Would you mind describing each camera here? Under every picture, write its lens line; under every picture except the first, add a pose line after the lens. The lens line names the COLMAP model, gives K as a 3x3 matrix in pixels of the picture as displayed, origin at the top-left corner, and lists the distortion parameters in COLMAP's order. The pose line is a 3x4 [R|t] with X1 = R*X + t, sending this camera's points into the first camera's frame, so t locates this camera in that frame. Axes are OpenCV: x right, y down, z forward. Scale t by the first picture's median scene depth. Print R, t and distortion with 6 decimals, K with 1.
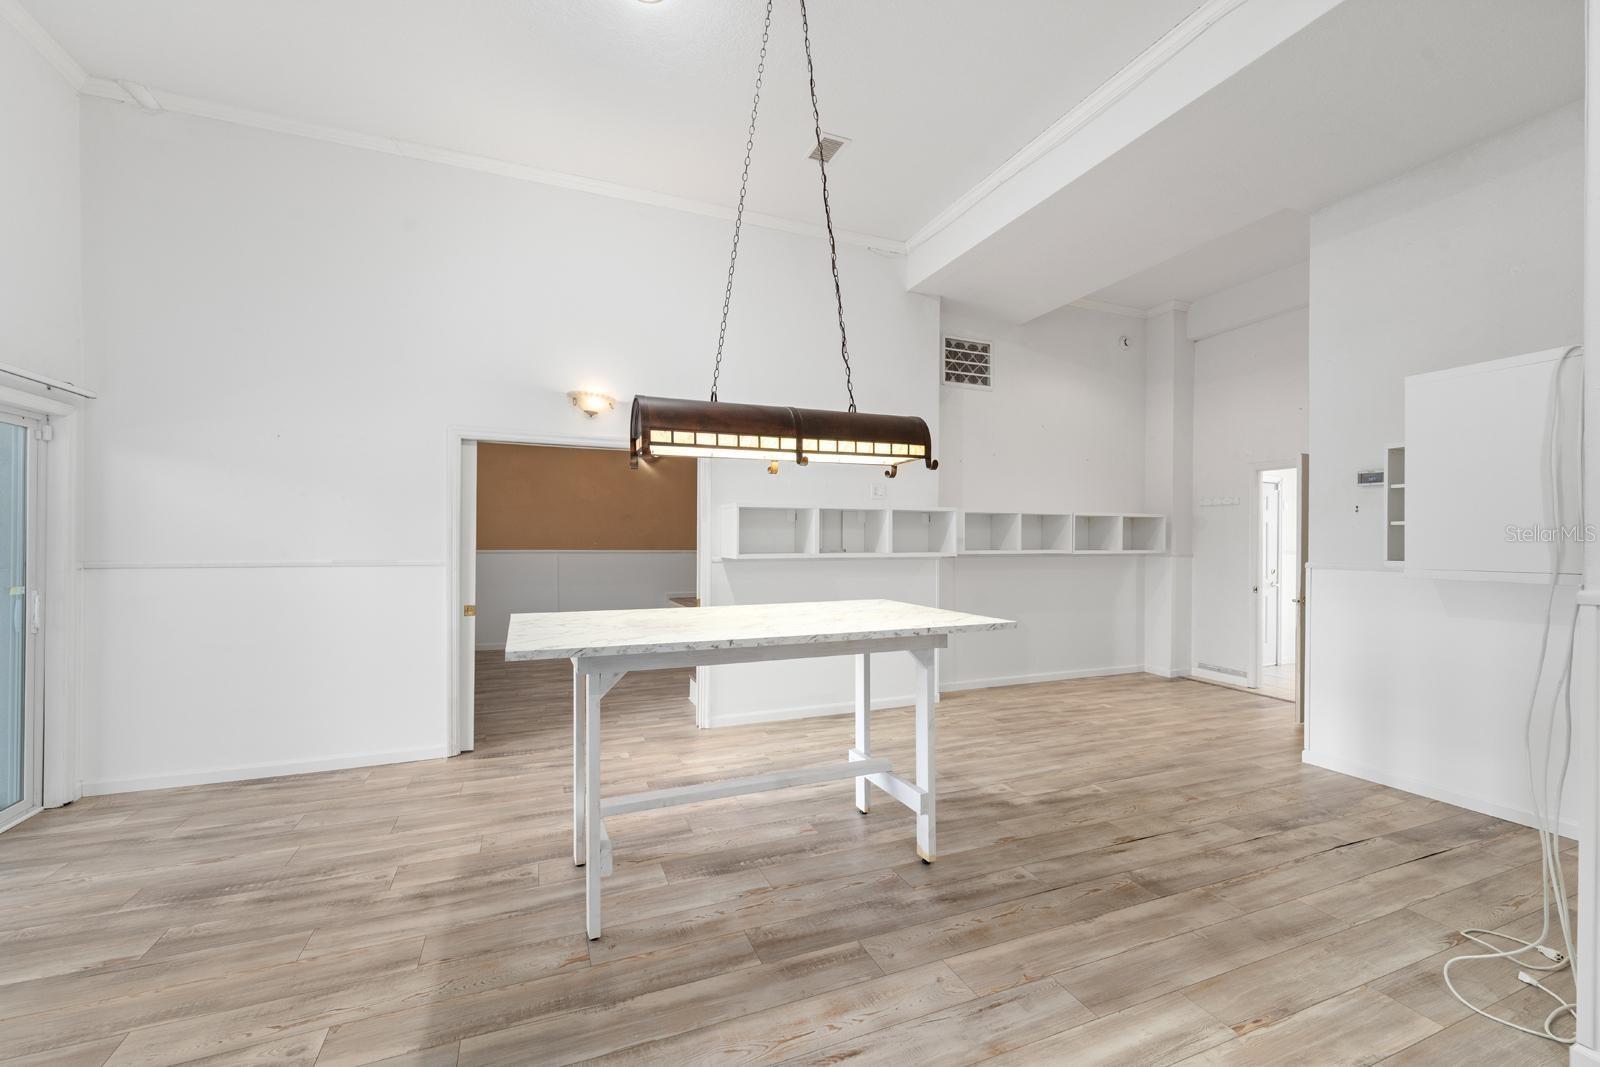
lens RADIAL K [[648.5, 0, 799.4], [0, 648.5, 539.8], [0, 0, 1]] dist [-0.002571, -0.000388]
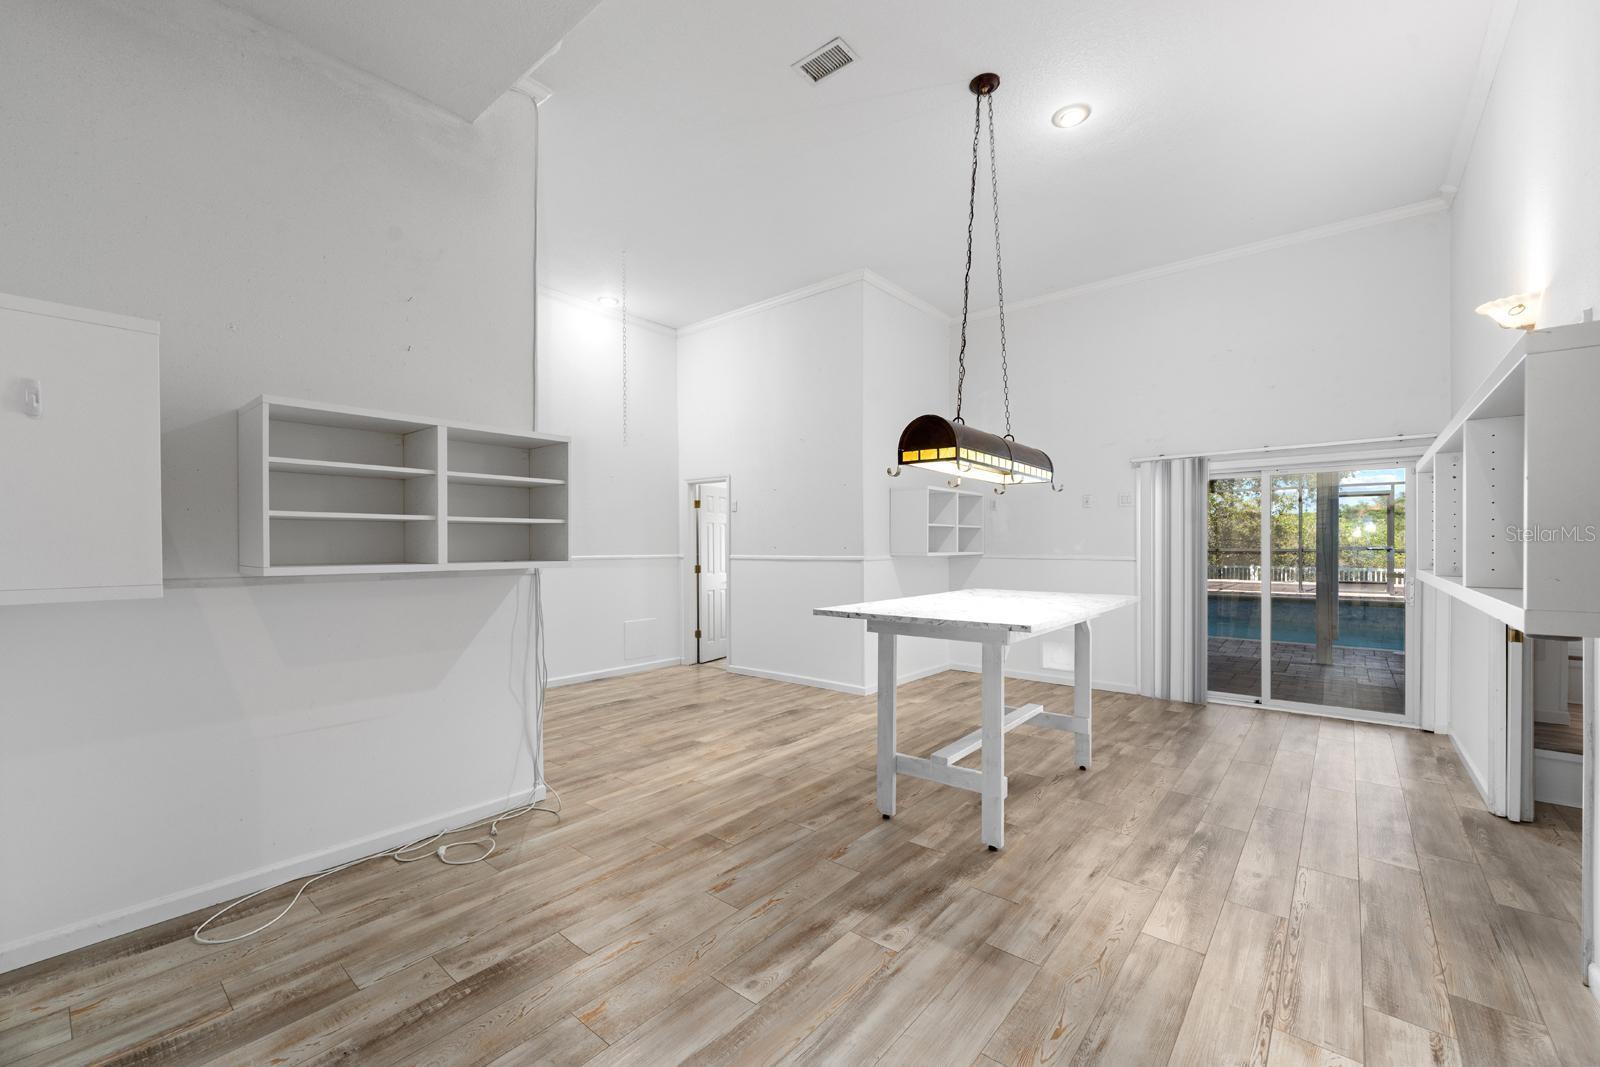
lens RADIAL K [[648.5, 0, 800.7], [0, 648.5, 542.7], [0, 0, 1]] dist [-0.002571, -0.000388]
pose [[-0.880427, -0.000071, -0.474181, 0.921446], [0.003829, 0.999966, -0.007258, 0.010139], [0.474166, -0.008206, -0.880397, 2.037320]]
